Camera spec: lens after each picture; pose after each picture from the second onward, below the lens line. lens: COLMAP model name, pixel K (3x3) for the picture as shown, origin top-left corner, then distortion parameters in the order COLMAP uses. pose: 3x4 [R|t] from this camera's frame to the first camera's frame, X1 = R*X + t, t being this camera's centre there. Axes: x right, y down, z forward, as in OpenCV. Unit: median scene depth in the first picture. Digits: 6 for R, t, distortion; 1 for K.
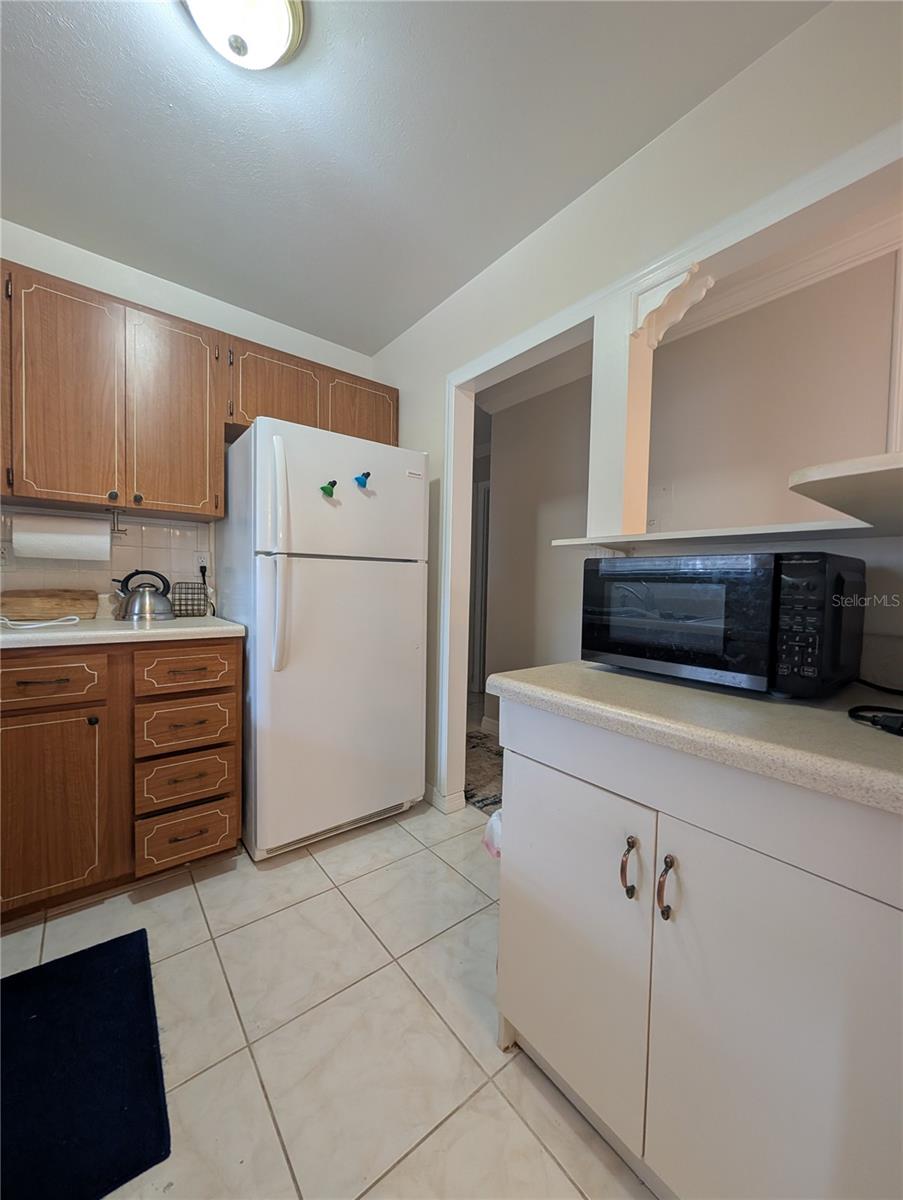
lens RADIAL K [[453.8, 0, 448.0], [0, 453.8, 601.6], [0, 0, 1]] dist [-0.000506, 0.000216]
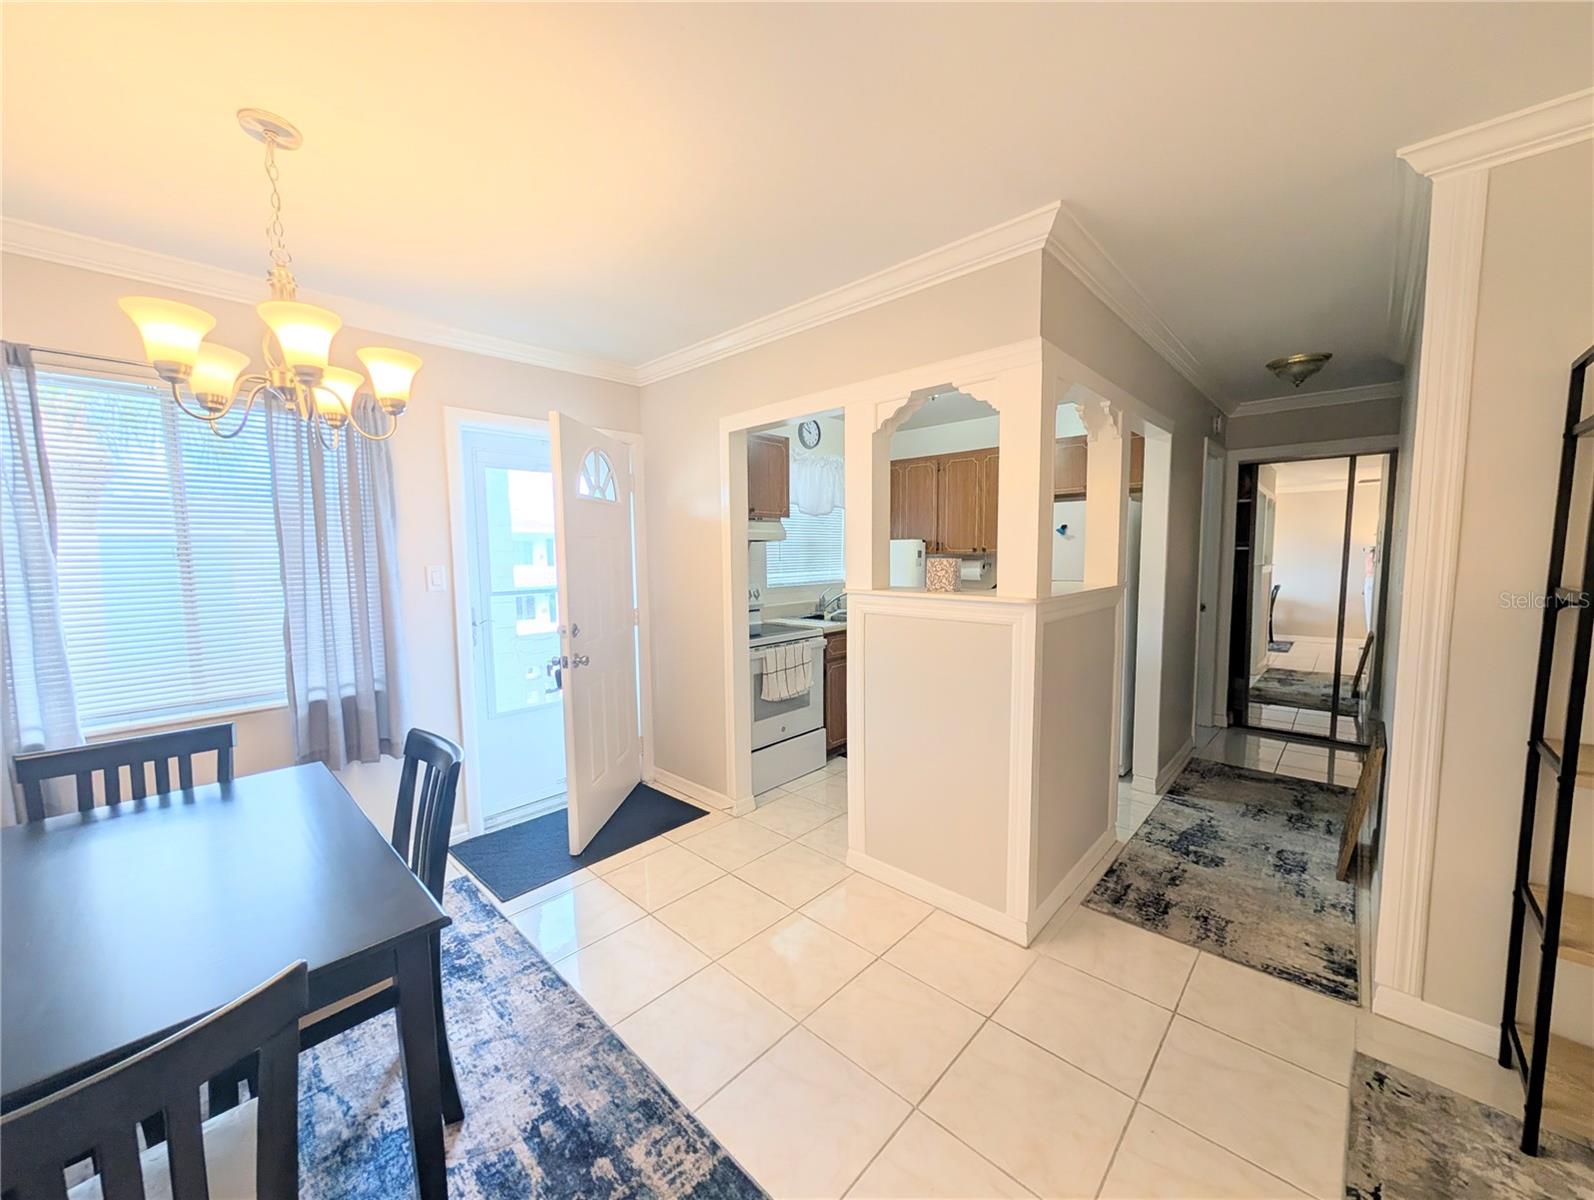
lens RADIAL K [[602.9, 0, 794.1], [0, 602.9, 603.3], [0, 0, 1]] dist [-0.000506, 0.000216]
pose [[0.139748, 0.060794, -0.988319, 1.681425], [-0.023728, 0.998032, 0.058037, -0.120485], [0.989903, 0.015341, 0.140916, -0.160826]]
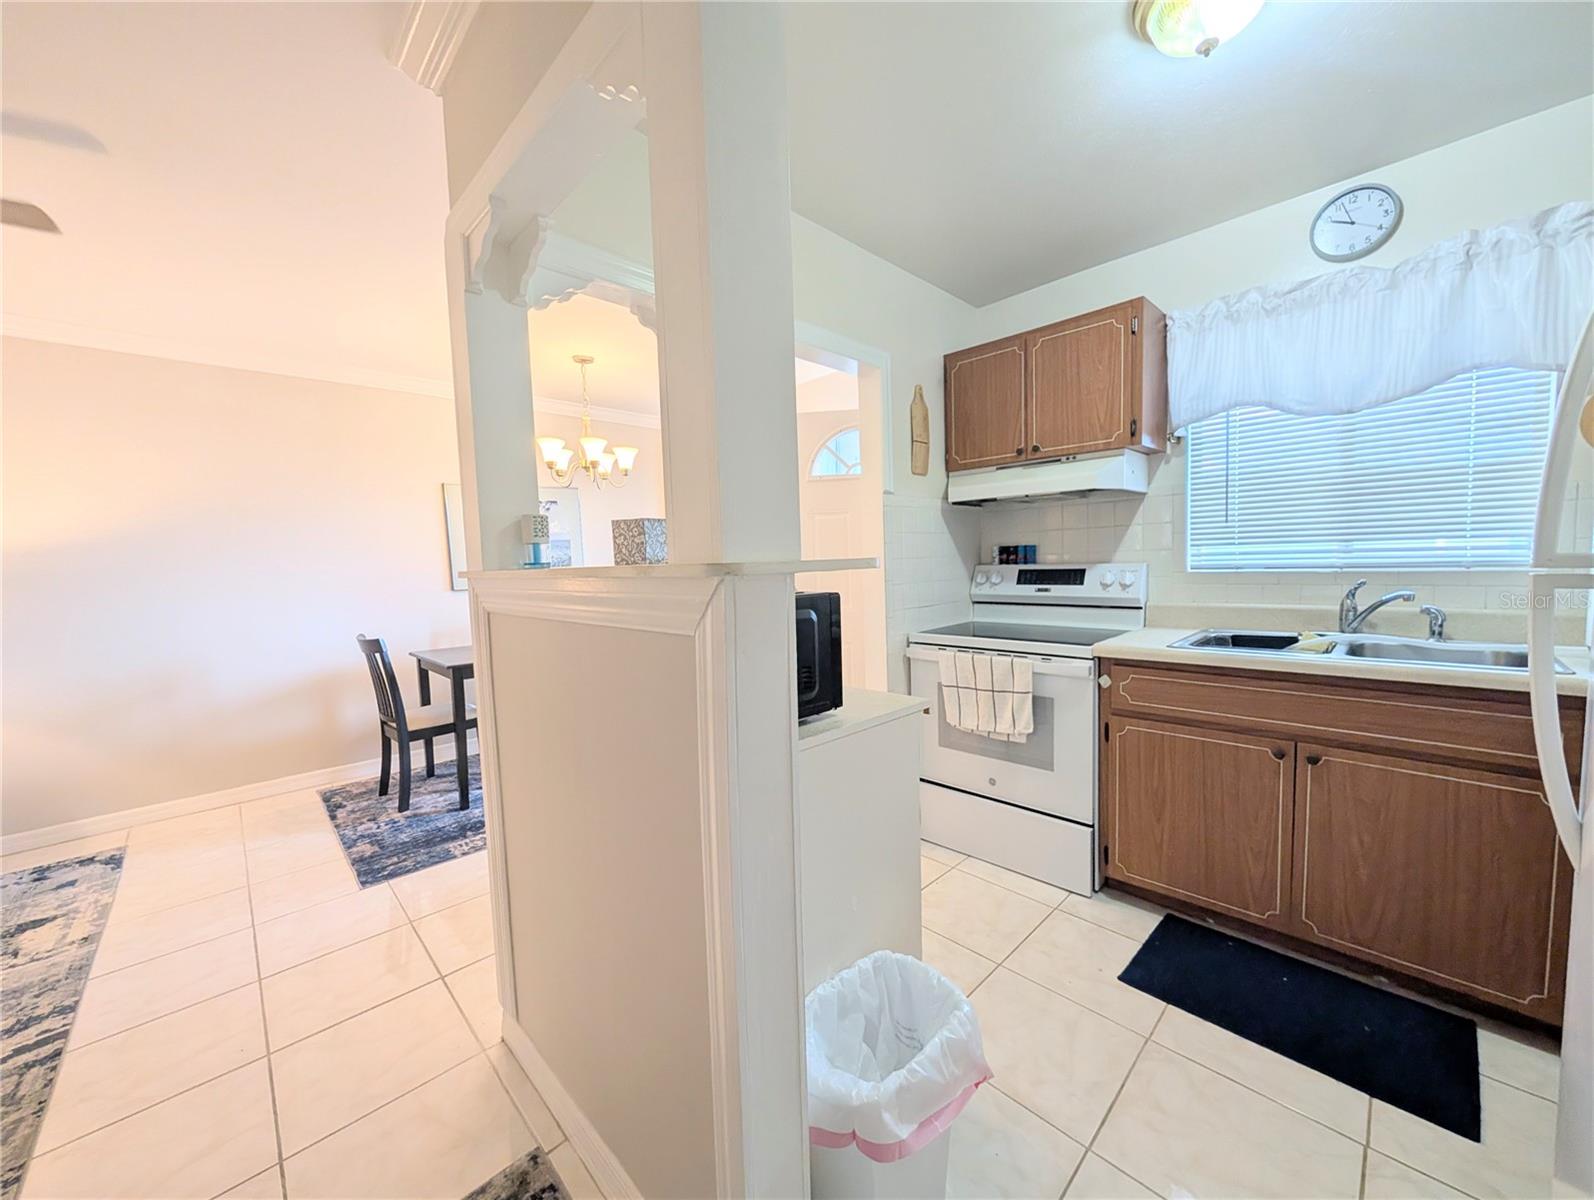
lens RADIAL K [[602.9, 0, 793.7], [0, 602.9, 602.7], [0, 0, 1]] dist [-0.000506, 0.000216]
pose [[-0.994214, 0.015452, -0.106297, 0.306994], [0.003890, 0.994129, 0.108130, -0.121647], [0.107344, 0.107091, -0.988438, 1.299269]]
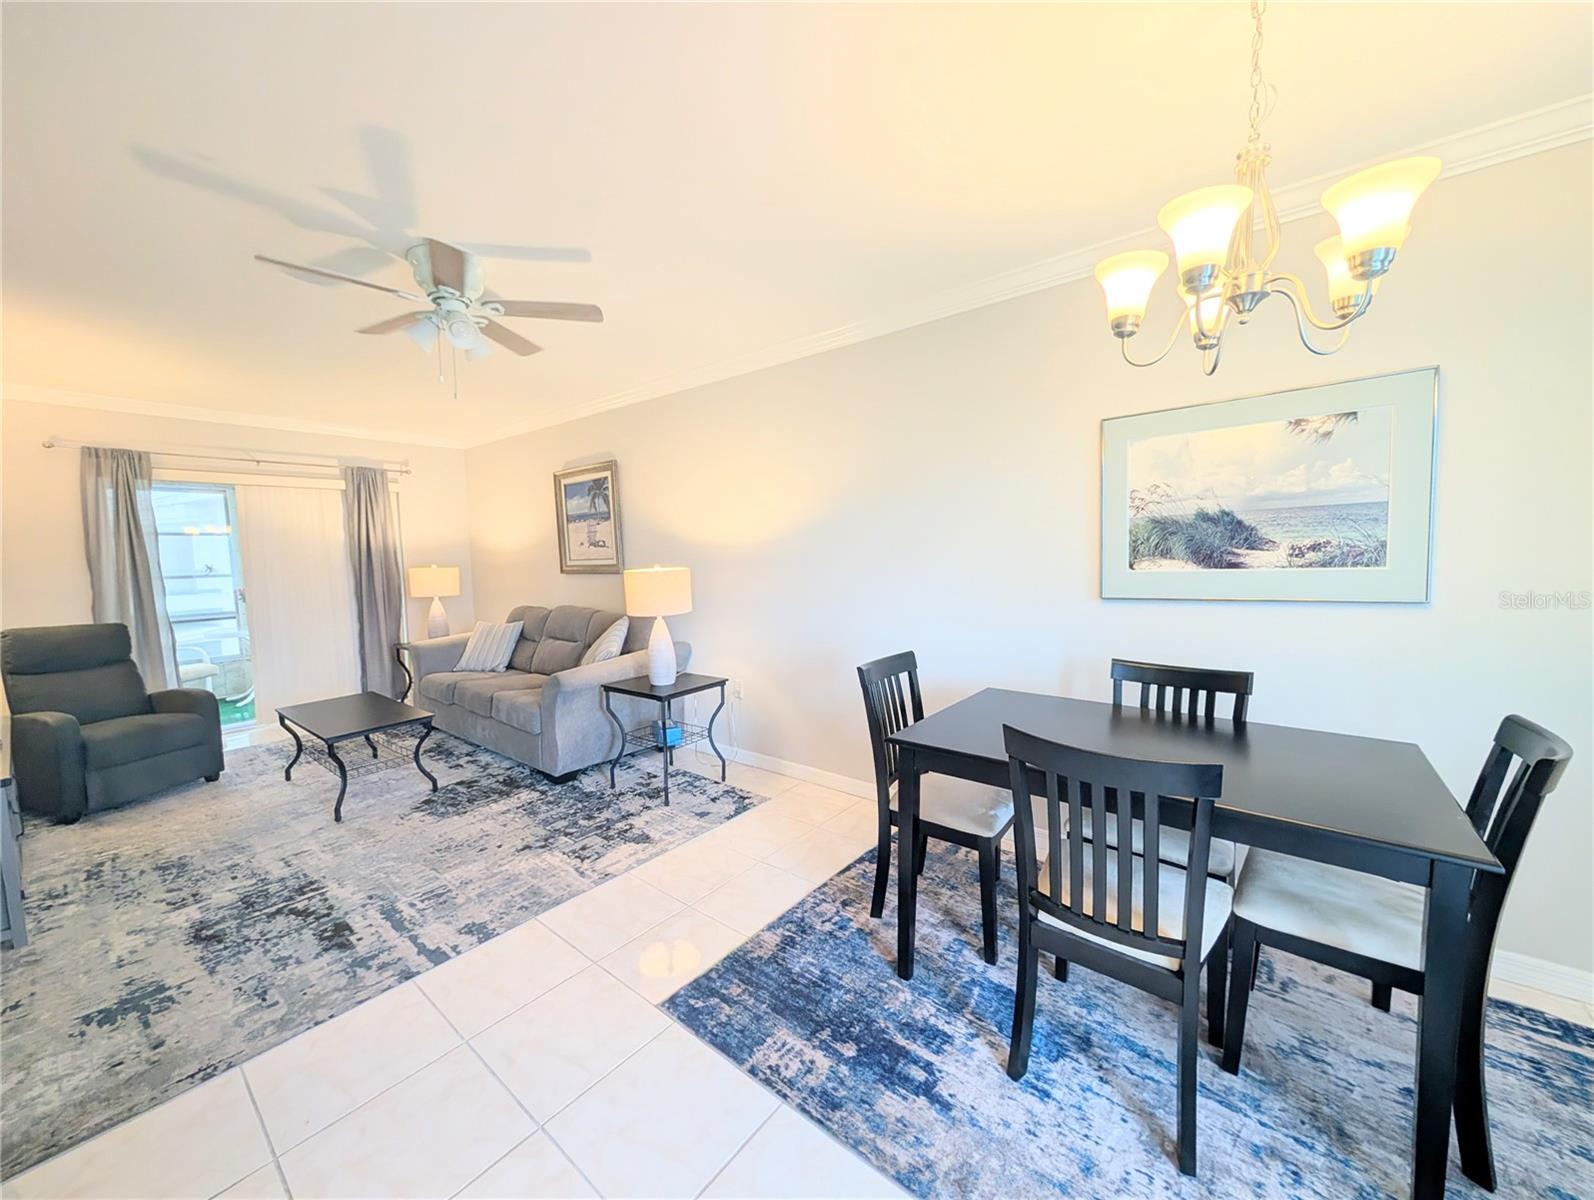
lens RADIAL K [[602.9, 0, 795.0], [0, 602.9, 599.3], [0, 0, 1]] dist [-0.000506, 0.000216]
pose [[-0.224386, -0.096572, 0.969703, 0.178810], [0.054498, 0.992277, 0.111431, -0.115292], [-0.972975, 0.077850, -0.217390, -0.067559]]
